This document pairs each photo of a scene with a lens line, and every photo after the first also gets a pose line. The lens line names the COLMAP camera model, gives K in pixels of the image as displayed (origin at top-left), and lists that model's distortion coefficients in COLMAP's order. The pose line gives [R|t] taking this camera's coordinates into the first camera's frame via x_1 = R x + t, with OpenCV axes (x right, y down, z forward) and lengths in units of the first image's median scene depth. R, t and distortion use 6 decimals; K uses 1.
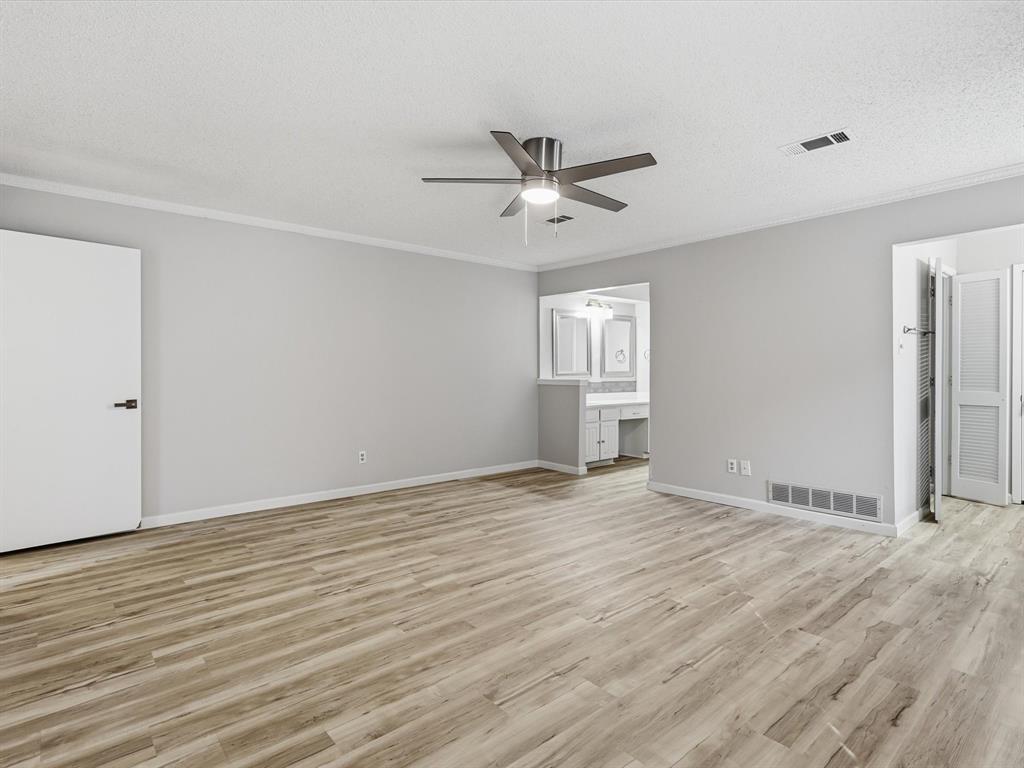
lens RADIAL K [[537.6, 0, 511.0], [0, 537.6, 377.7], [0, 0, 1]] dist [0.000569, 0.000766]
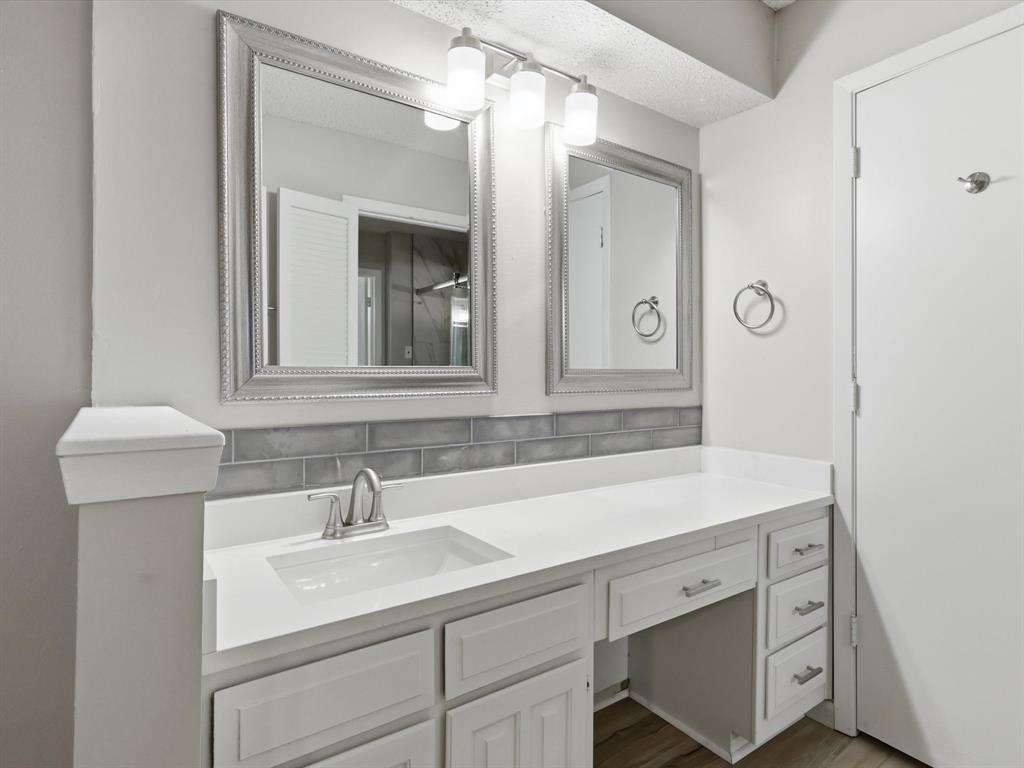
lens RADIAL K [[537.6, 0, 511.0], [0, 537.6, 377.7], [0, 0, 1]] dist [0.000569, 0.000766]
pose [[0.992810, 0.008046, -0.119430, 0.350648], [-0.008574, 0.999956, -0.003905, -0.013277], [0.119393, 0.004901, 0.992835, 1.487801]]
